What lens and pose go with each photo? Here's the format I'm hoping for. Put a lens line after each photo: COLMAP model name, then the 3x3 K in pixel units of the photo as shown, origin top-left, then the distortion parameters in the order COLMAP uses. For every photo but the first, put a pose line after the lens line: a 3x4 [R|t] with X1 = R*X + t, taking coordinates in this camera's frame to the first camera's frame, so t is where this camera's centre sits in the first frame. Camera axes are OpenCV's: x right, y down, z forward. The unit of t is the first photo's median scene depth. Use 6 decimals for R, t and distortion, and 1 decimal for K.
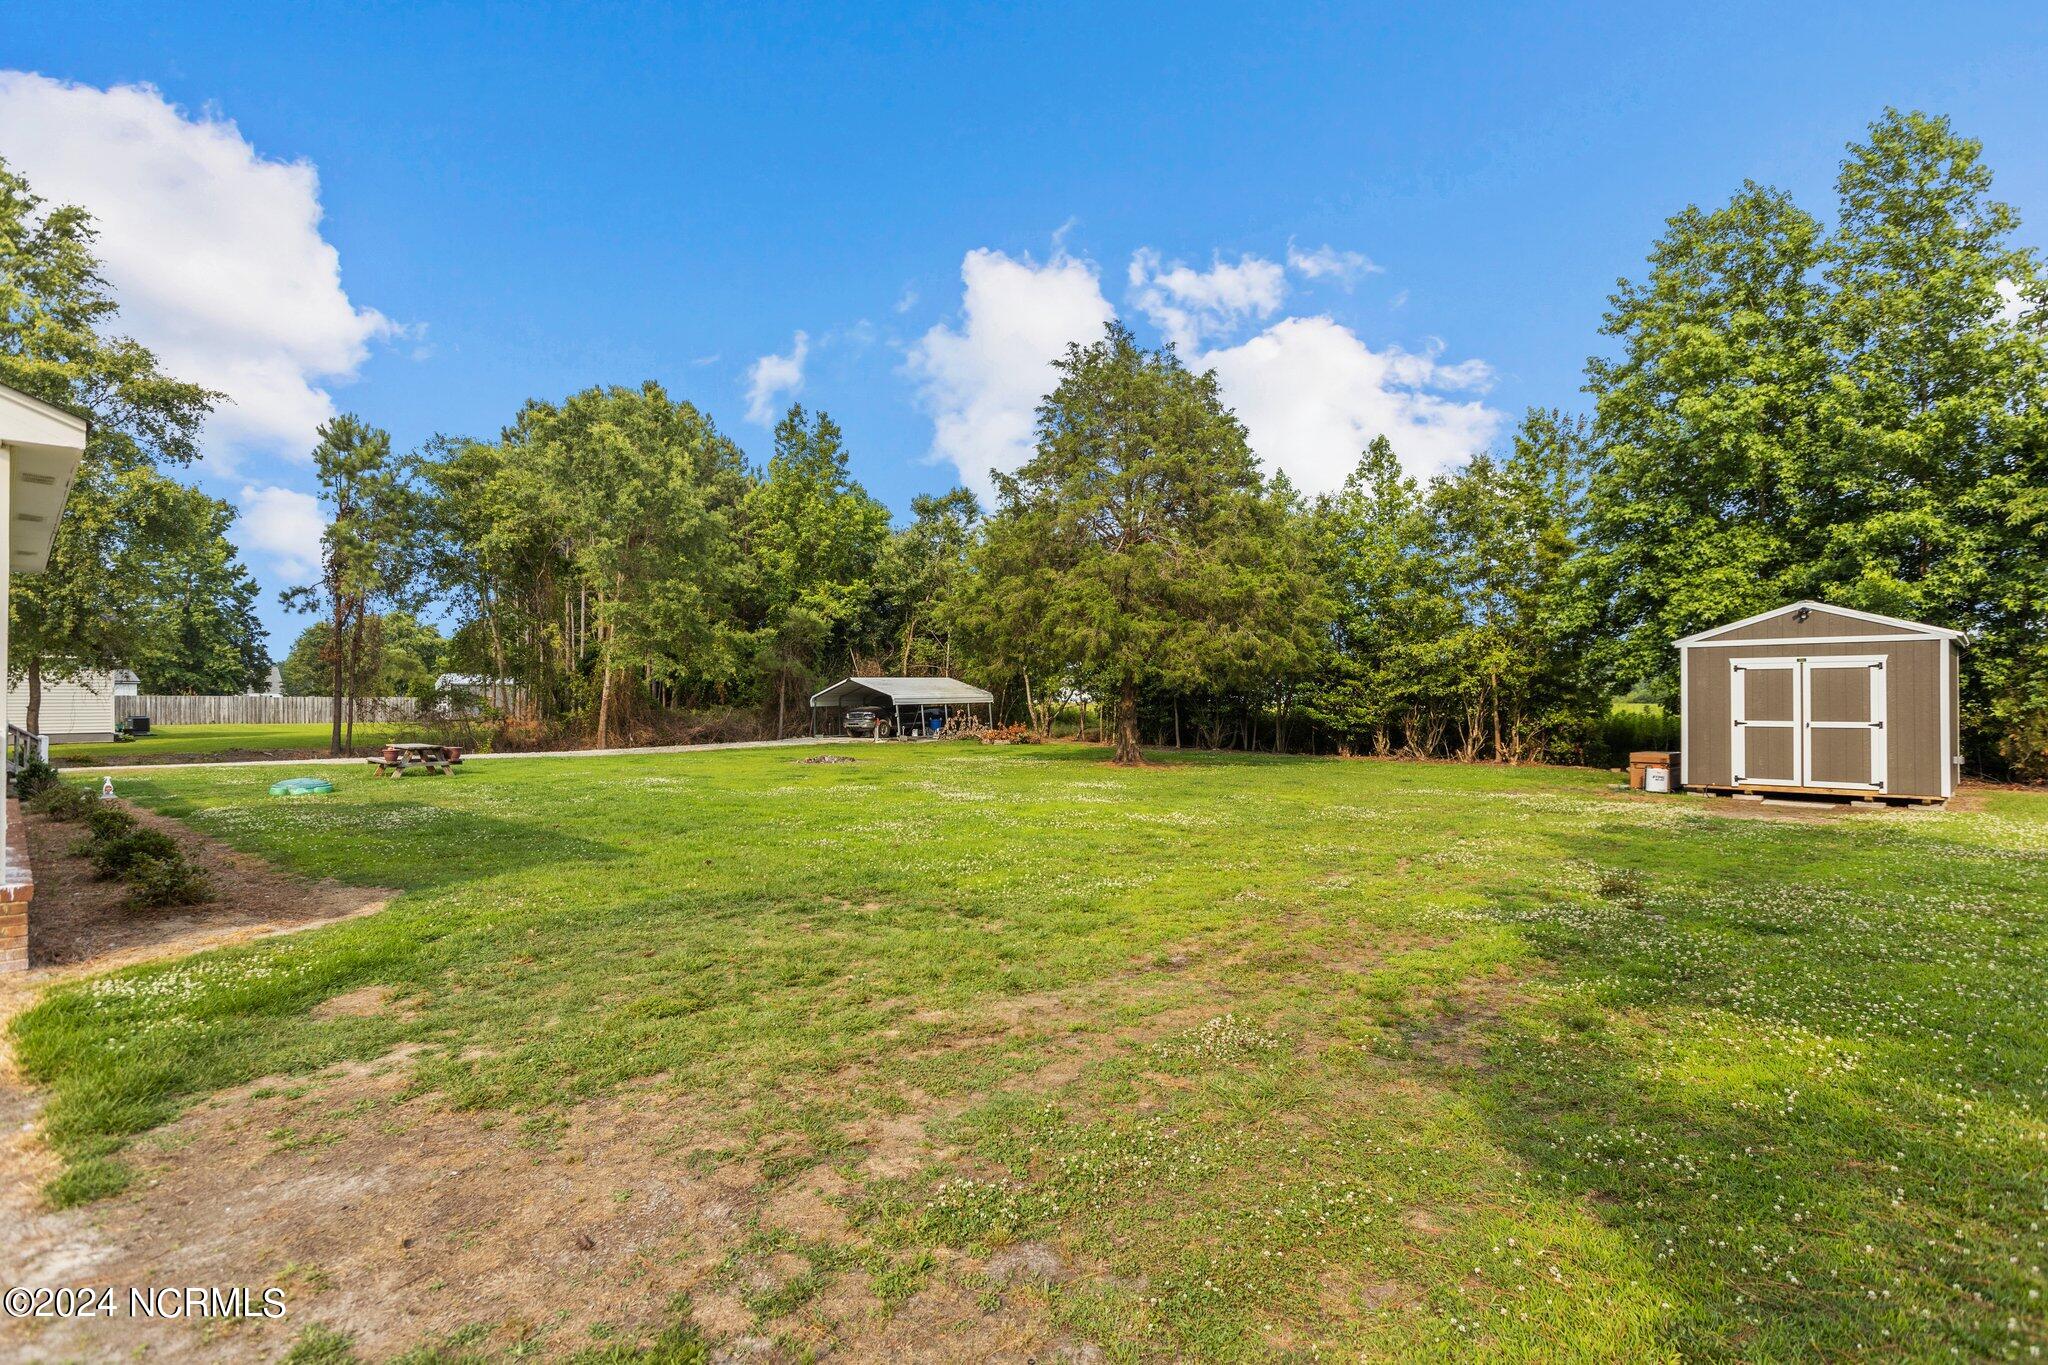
lens RADIAL K [[996.0, 0, 1089.2], [0, 996.0, 688.9], [0, 0, 1]] dist [-0.002142, -0.000947]
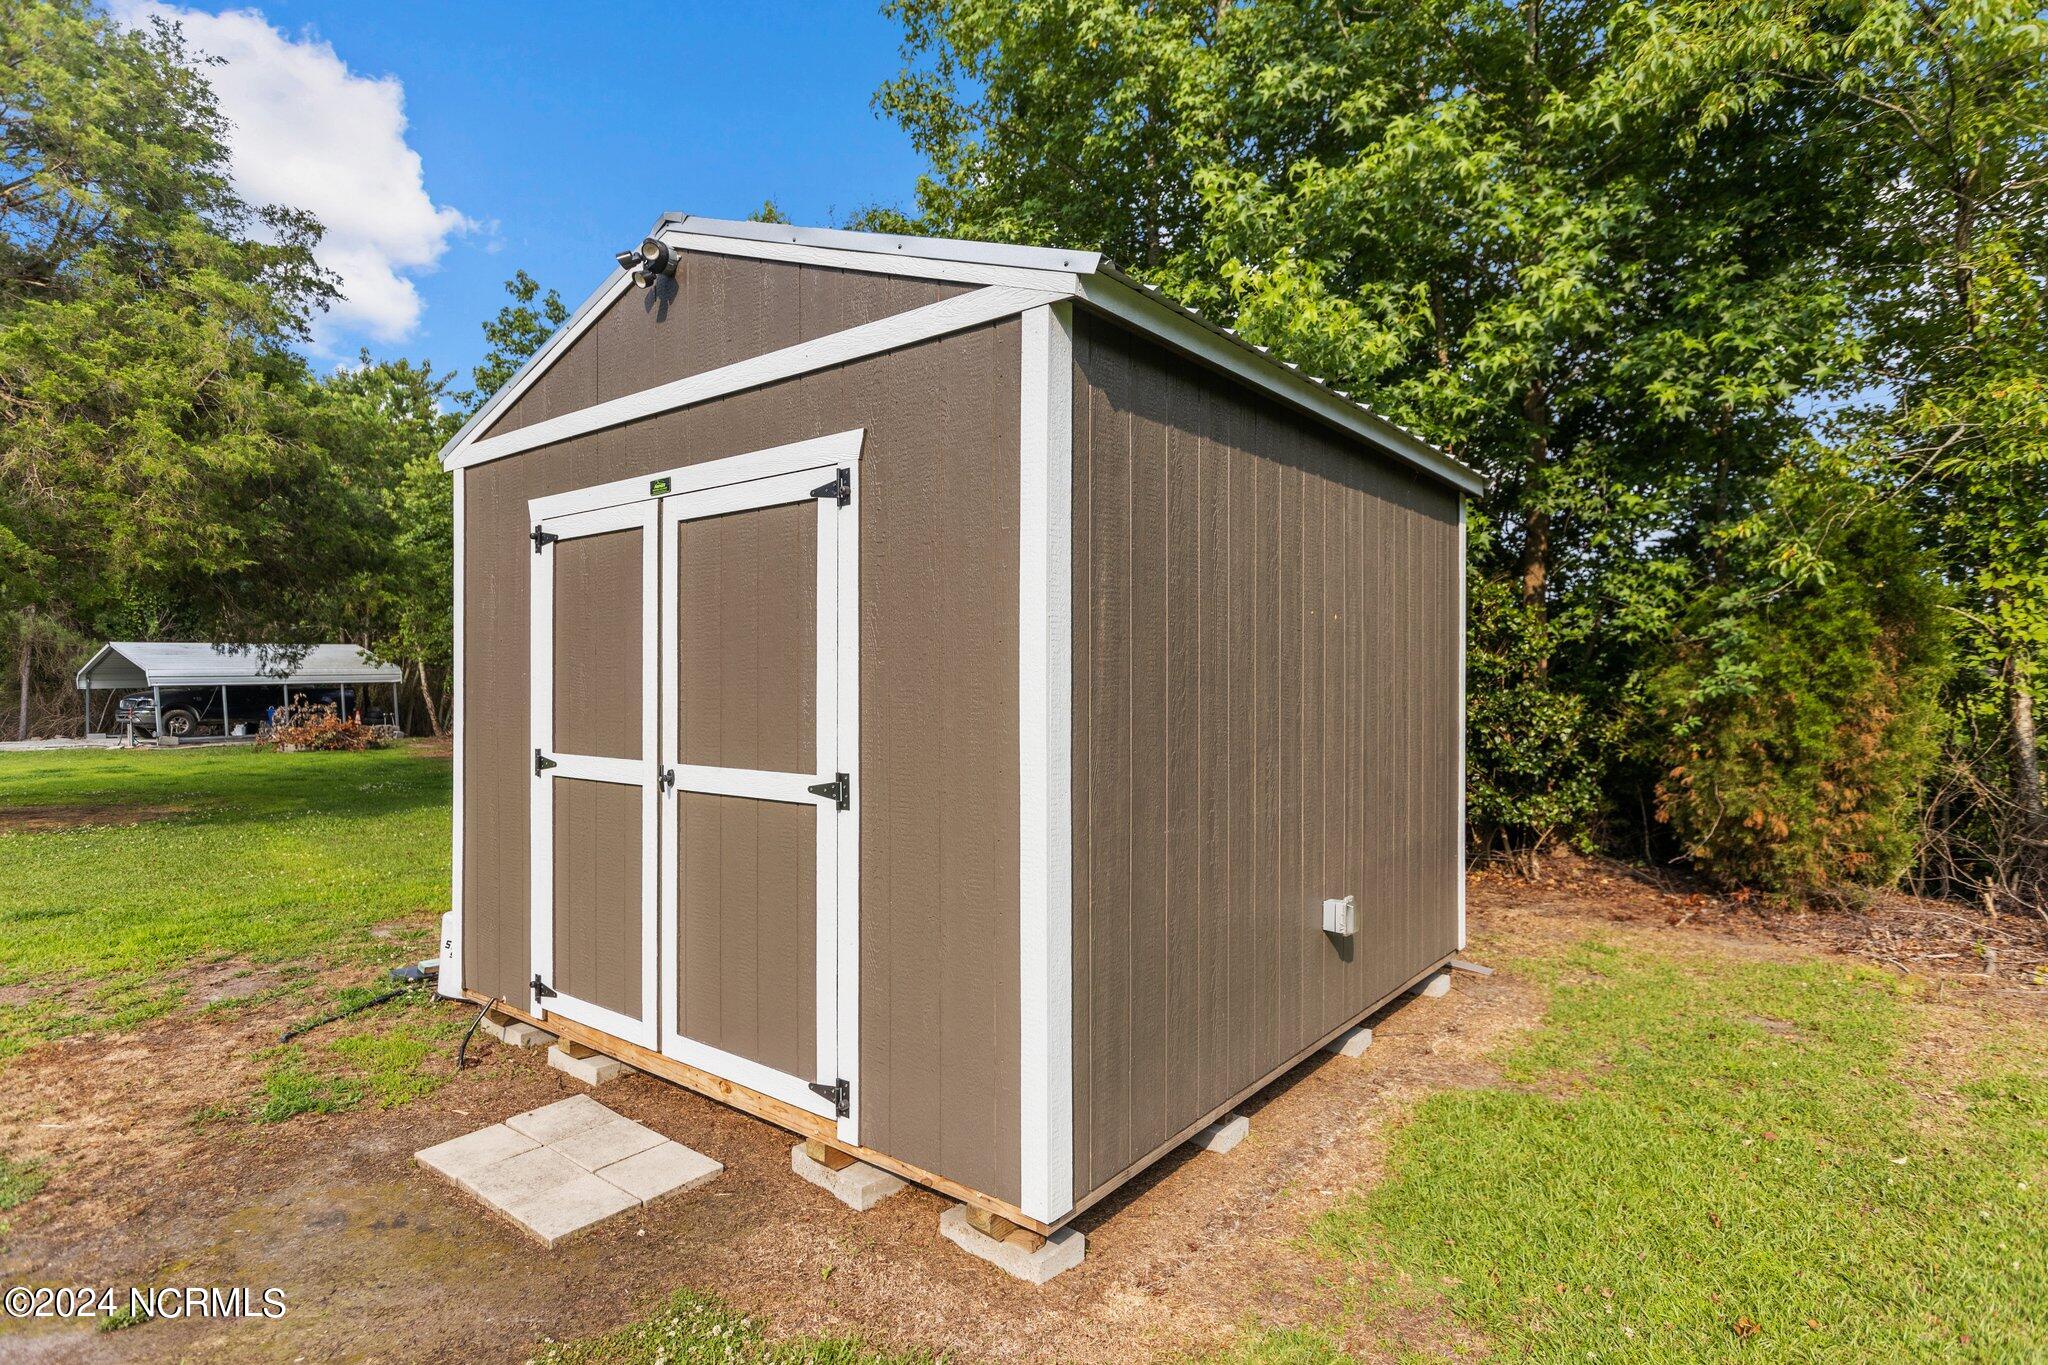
lens RADIAL K [[1102.0, 0, 1029.3], [0, 1102.0, 682.9], [0, 0, 1]] dist [0.001612, 0.000069]
pose [[0.993568, -0.000800, 0.113230, 0.739792], [-0.000788, 0.999902, 0.013985, 0.011117], [-0.113230, -0.013984, 0.993470, 0.716512]]
